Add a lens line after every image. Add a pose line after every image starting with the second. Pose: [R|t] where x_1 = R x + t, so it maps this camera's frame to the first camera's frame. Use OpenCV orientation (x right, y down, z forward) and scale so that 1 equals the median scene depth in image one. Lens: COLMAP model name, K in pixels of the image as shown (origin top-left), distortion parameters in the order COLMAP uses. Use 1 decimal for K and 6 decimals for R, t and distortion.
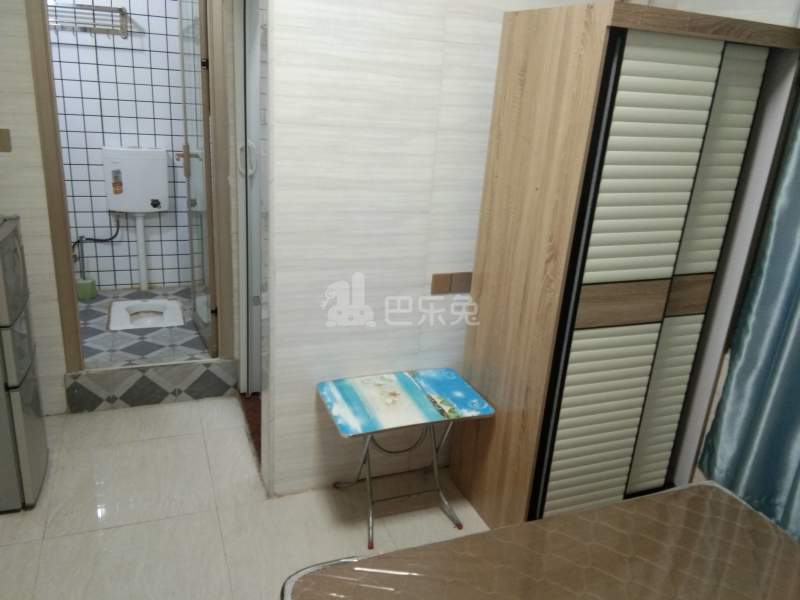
lens RADIAL K [[641.9, 0, 402.6], [0, 641.9, 301.0], [0, 0, 1]] dist [0.133630, -0.208151]
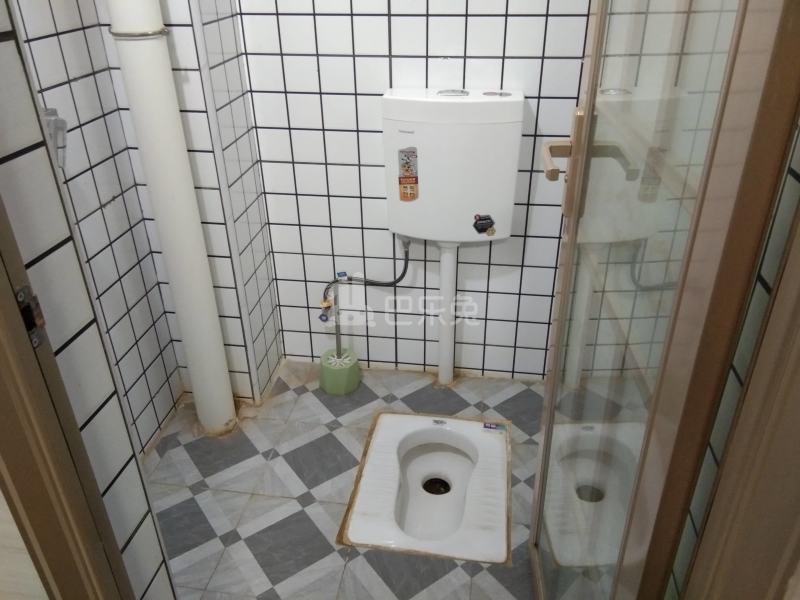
lens RADIAL K [[641.9, 0, 402.6], [0, 641.9, 301.0], [0, 0, 1]] dist [0.133630, -0.208151]
pose [[0.866196, 0.171068, -0.469511, -0.219062], [-0.094538, 0.978709, 0.182185, -0.176083], [0.490681, -0.113421, 0.863926, 0.608168]]
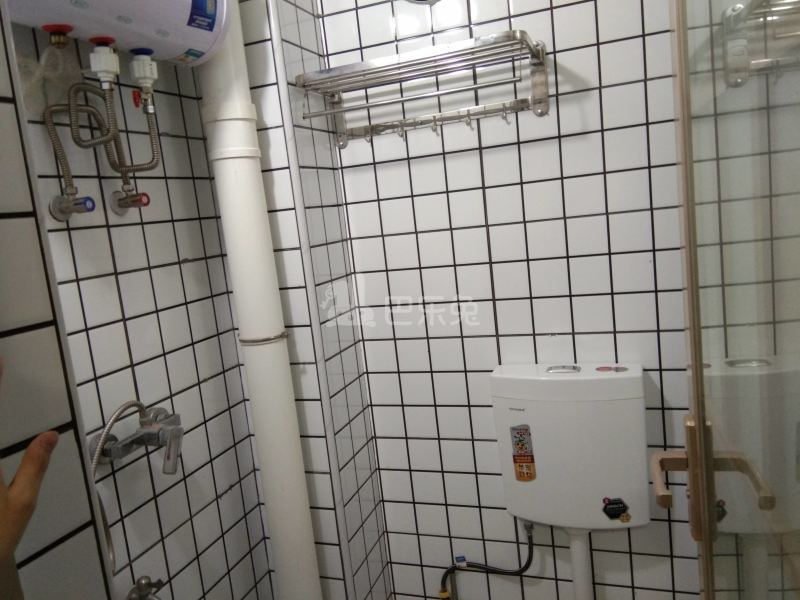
lens RADIAL K [[641.9, 0, 402.6], [0, 641.9, 301.0], [0, 0, 1]] dist [0.133630, -0.208151]
pose [[0.738011, -0.056213, -0.672444, -0.210537], [-0.061524, 0.986768, -0.150012, -0.208713], [0.671979, 0.152082, 0.724787, 0.633620]]
